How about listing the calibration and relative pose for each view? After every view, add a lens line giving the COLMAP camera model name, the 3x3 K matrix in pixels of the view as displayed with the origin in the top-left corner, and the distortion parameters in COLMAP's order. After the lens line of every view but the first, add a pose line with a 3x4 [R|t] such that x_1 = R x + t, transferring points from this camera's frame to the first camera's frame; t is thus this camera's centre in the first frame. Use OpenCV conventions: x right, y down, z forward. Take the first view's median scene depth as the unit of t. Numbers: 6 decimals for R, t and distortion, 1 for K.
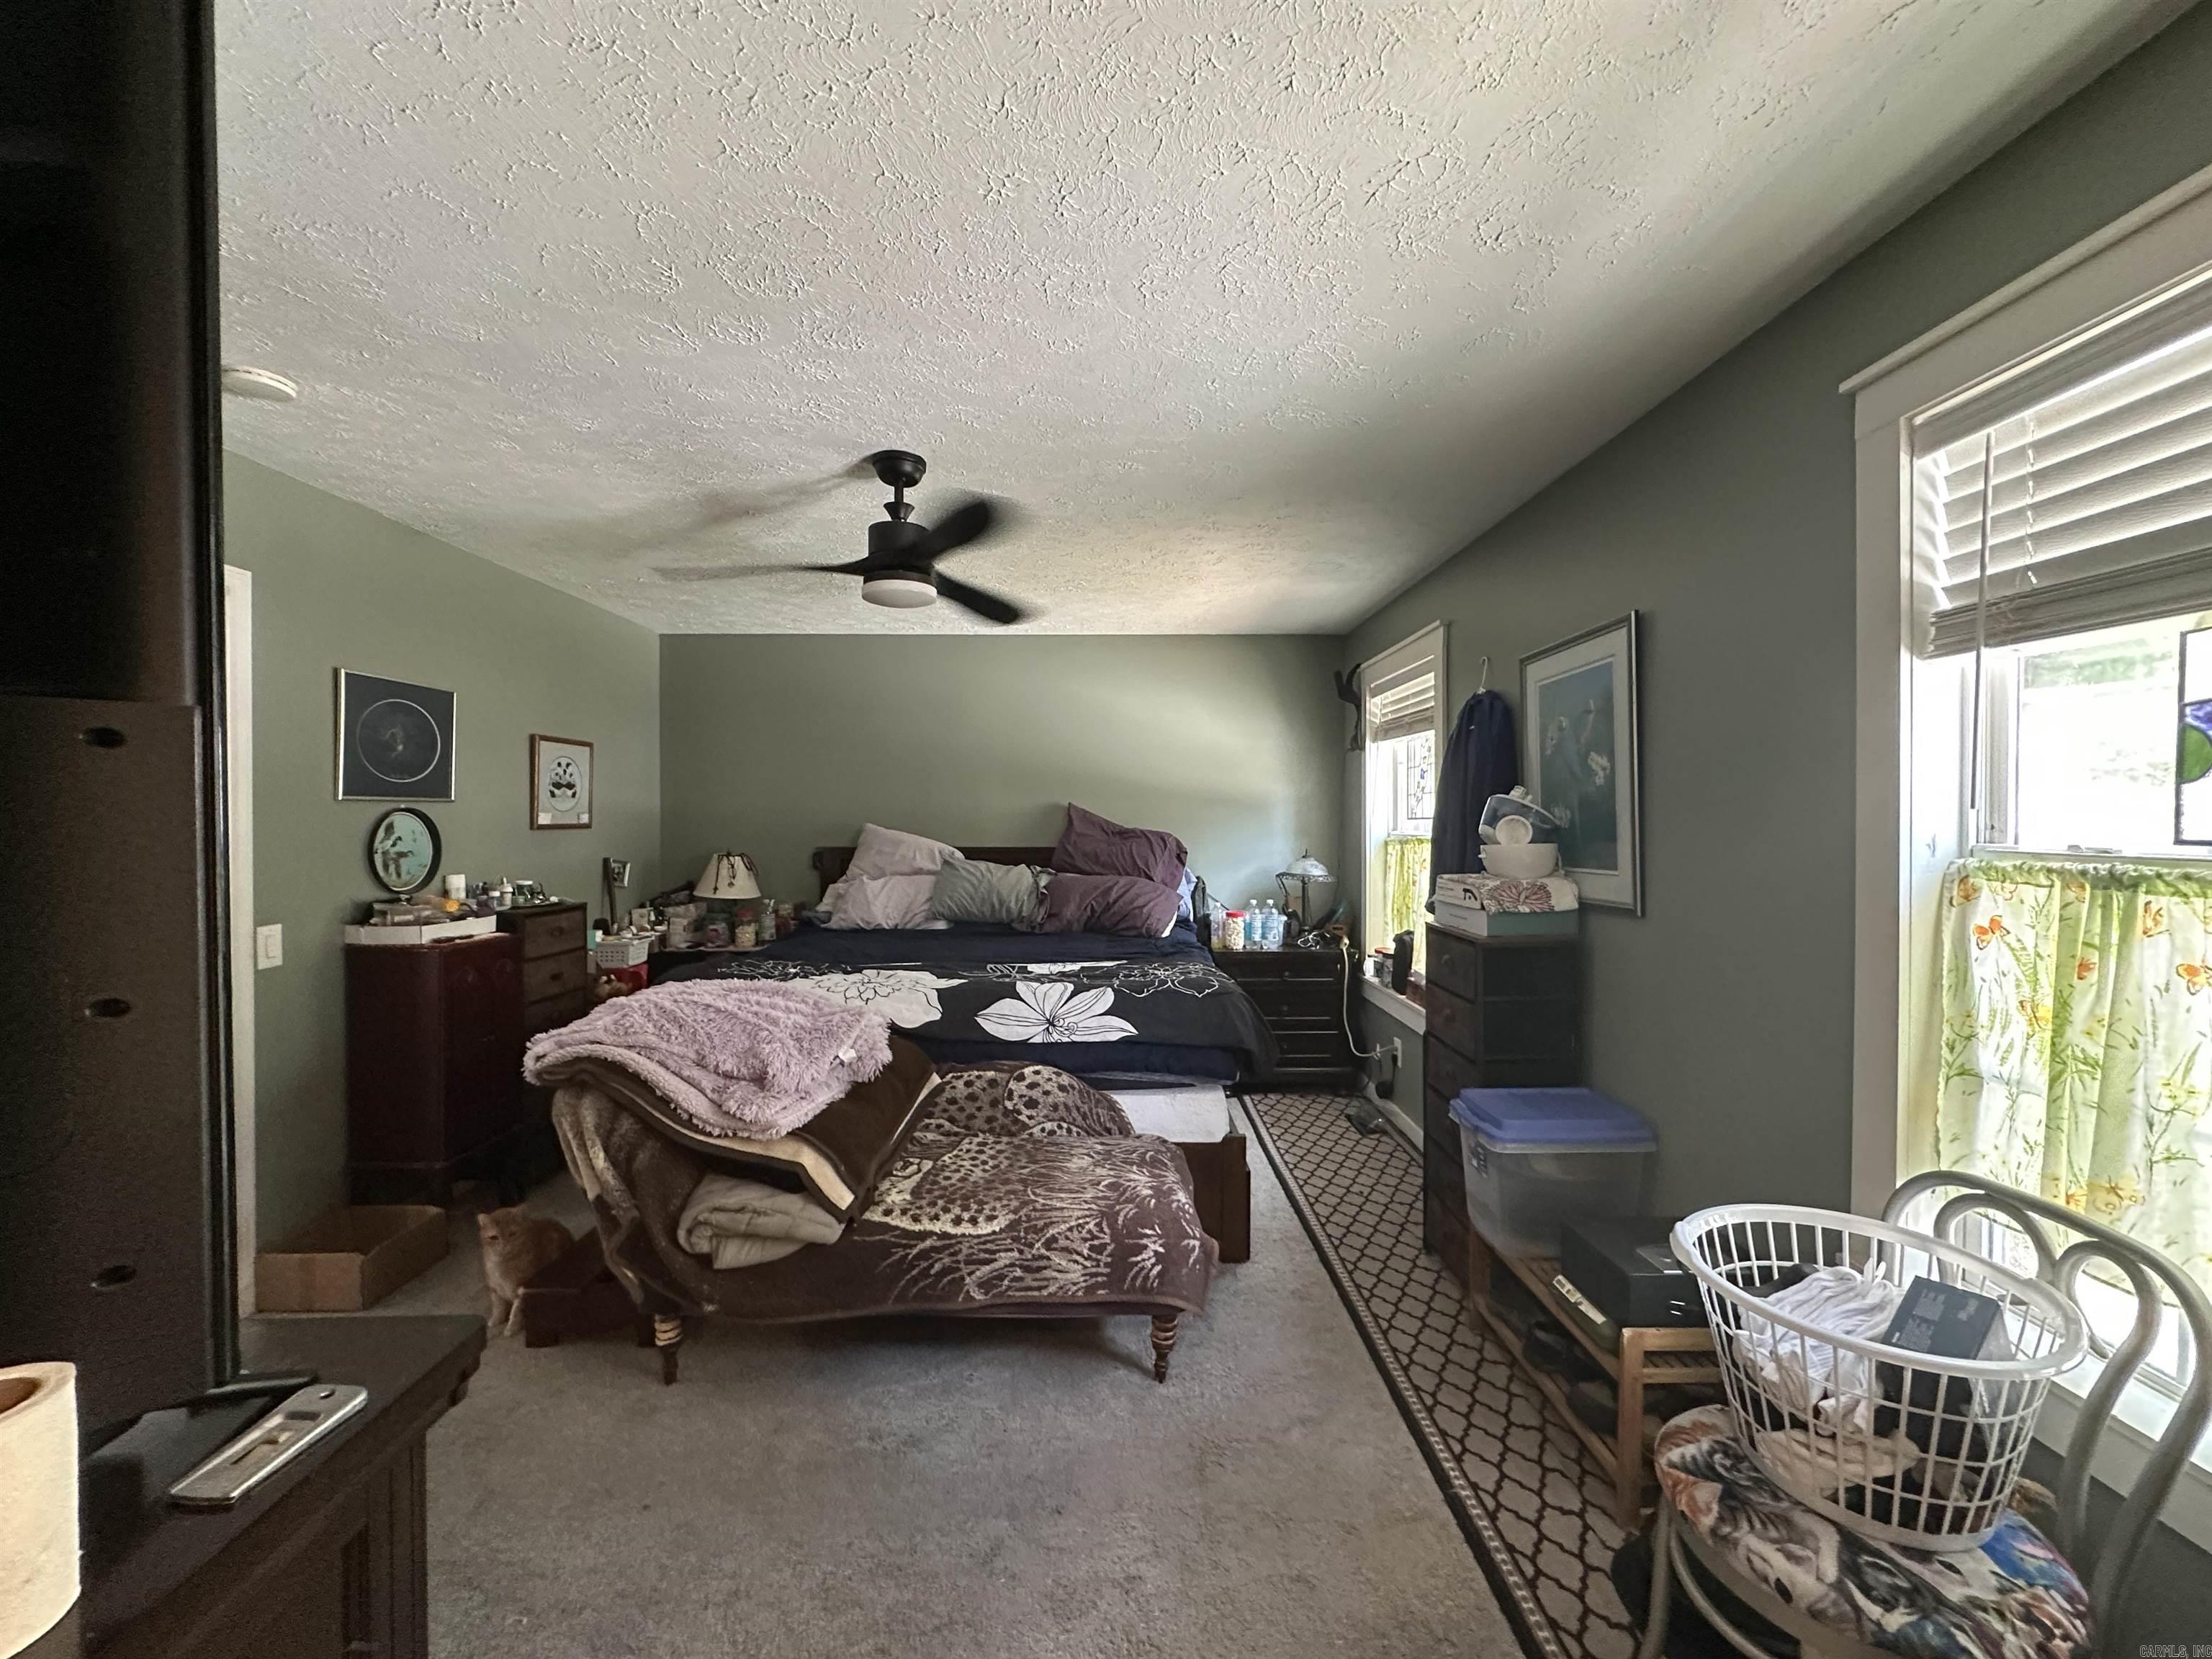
lens RADIAL K [[883.4, 0, 1104.3], [0, 883.4, 828.4], [0, 0, 1]] dist [-0.004412, 0.000867]
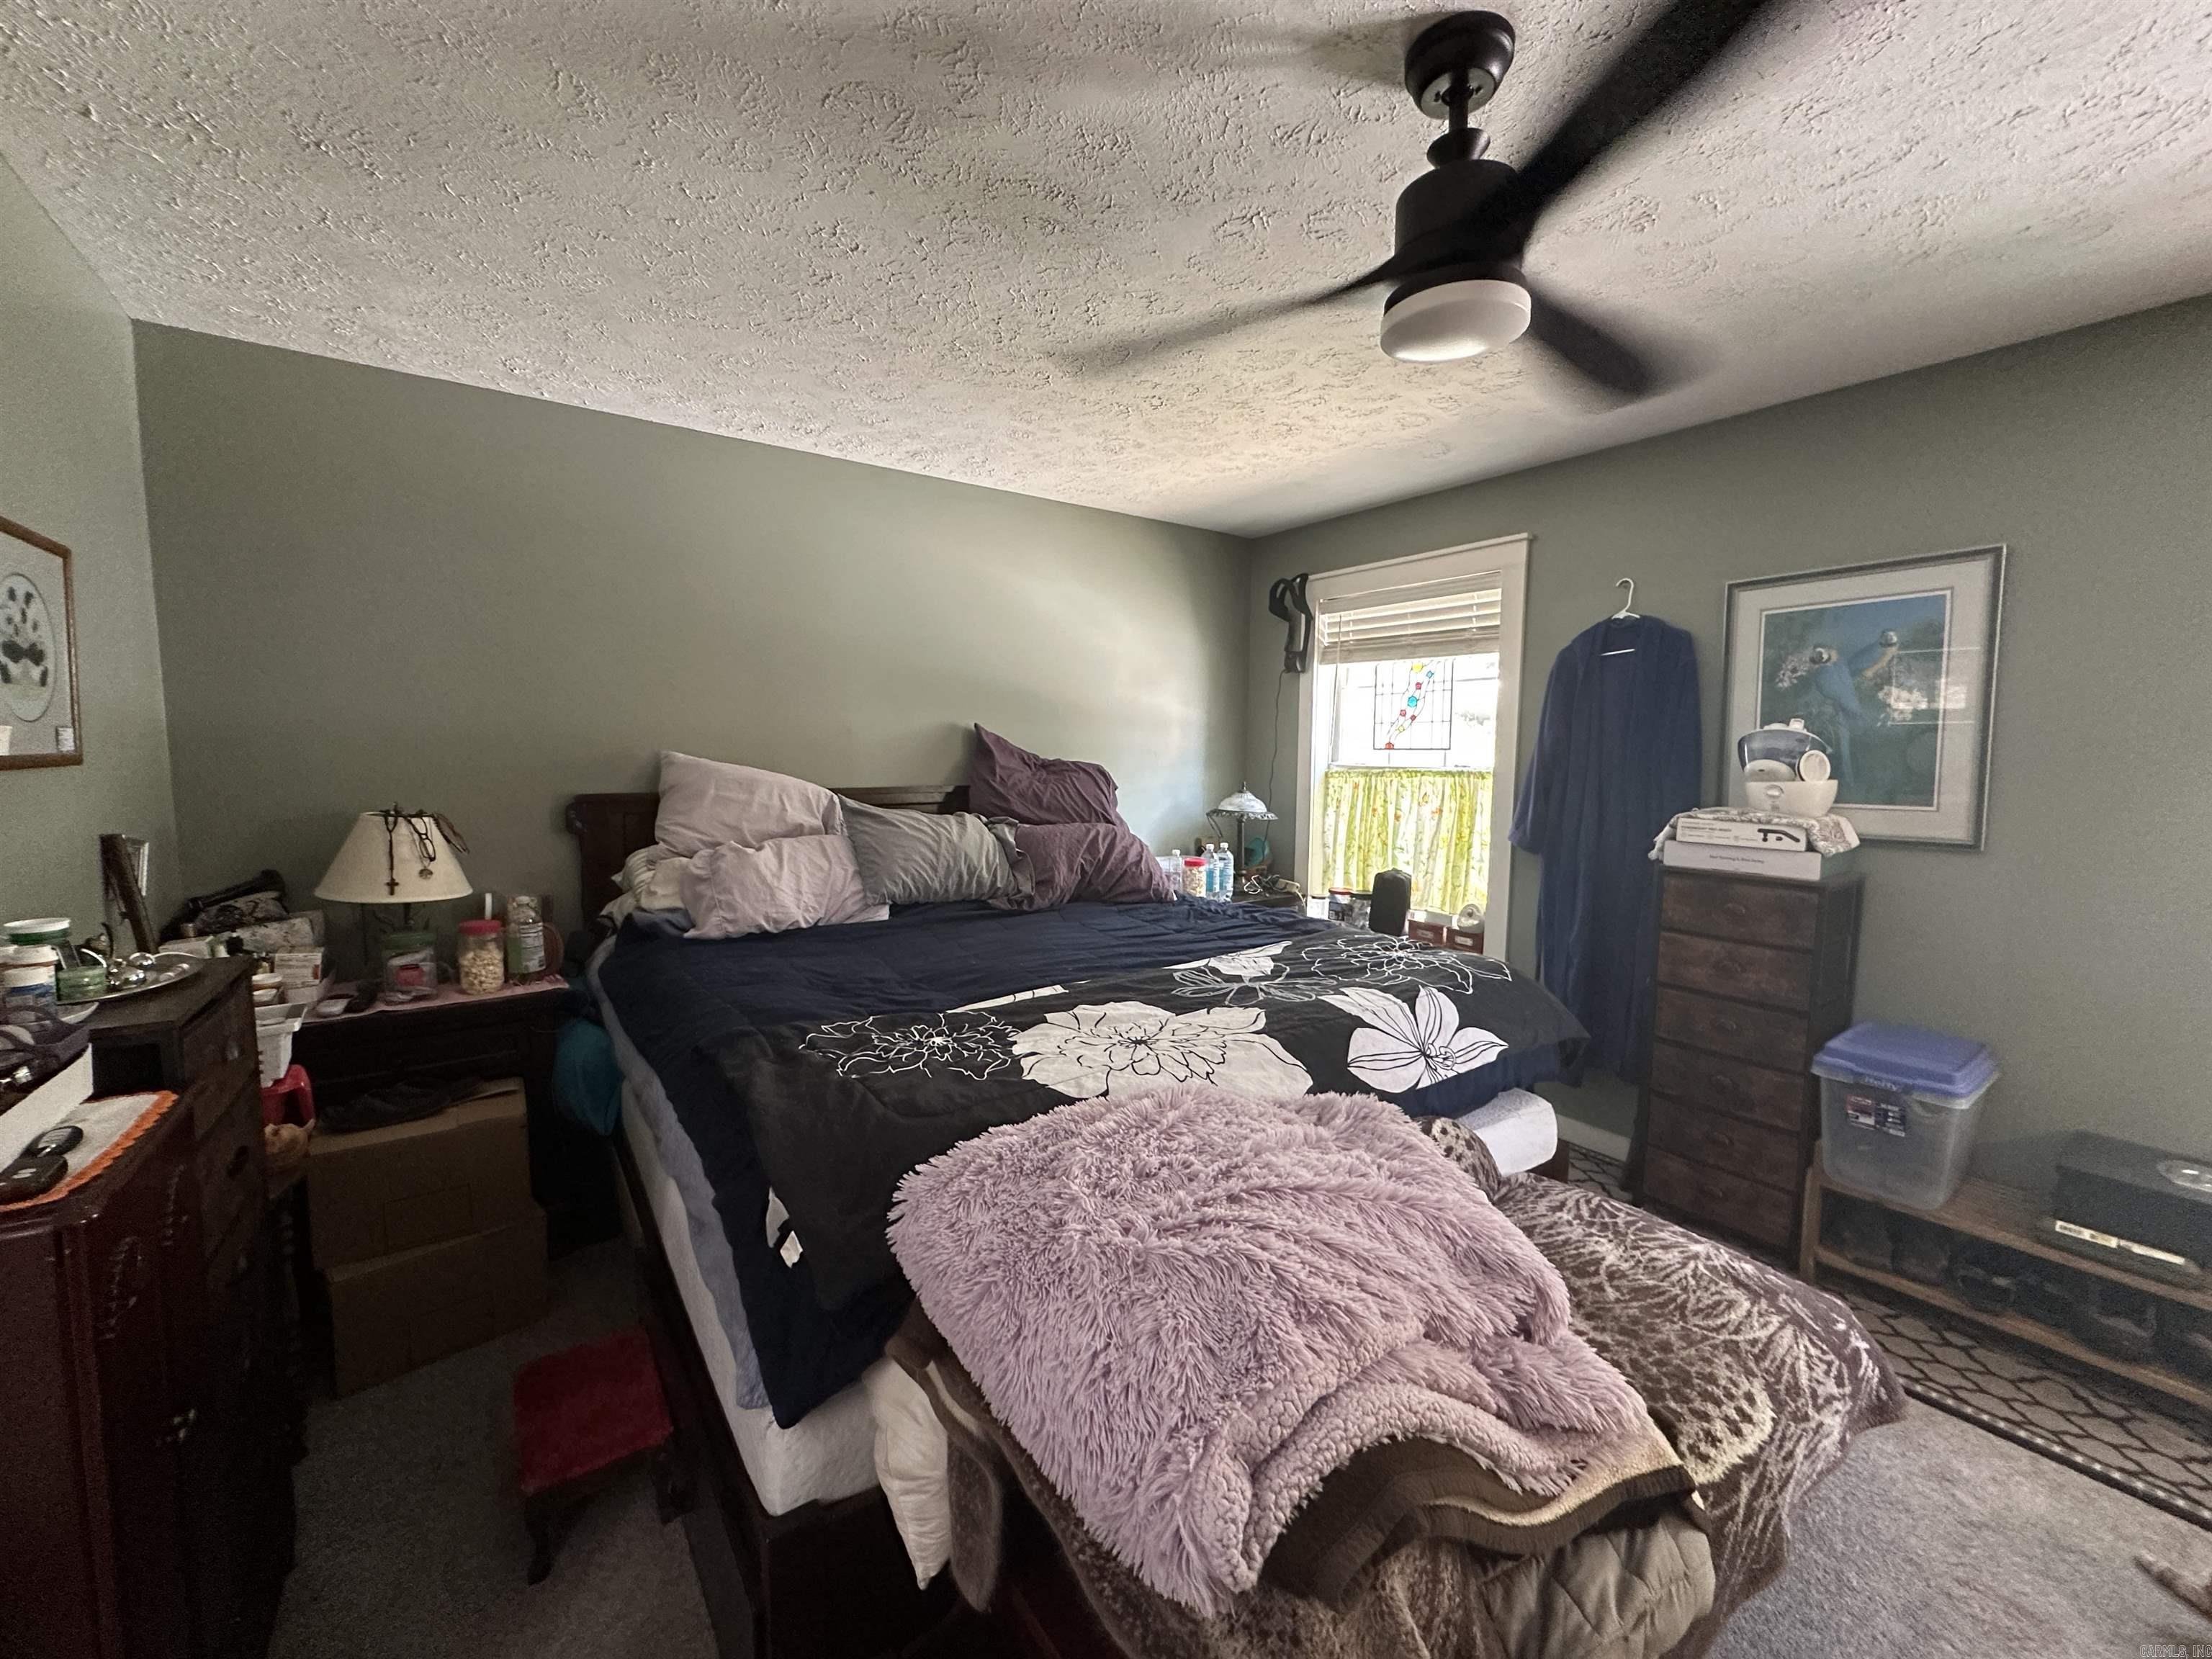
lens RADIAL K [[883.4, 0, 1104.3], [0, 883.4, 828.4], [0, 0, 1]] dist [-0.004412, 0.000867]
pose [[0.819201, -0.047204, 0.571560, -0.422126], [-0.001464, 0.996432, 0.084392, -0.005676], [-0.573504, -0.069971, 0.816209, 0.394583]]
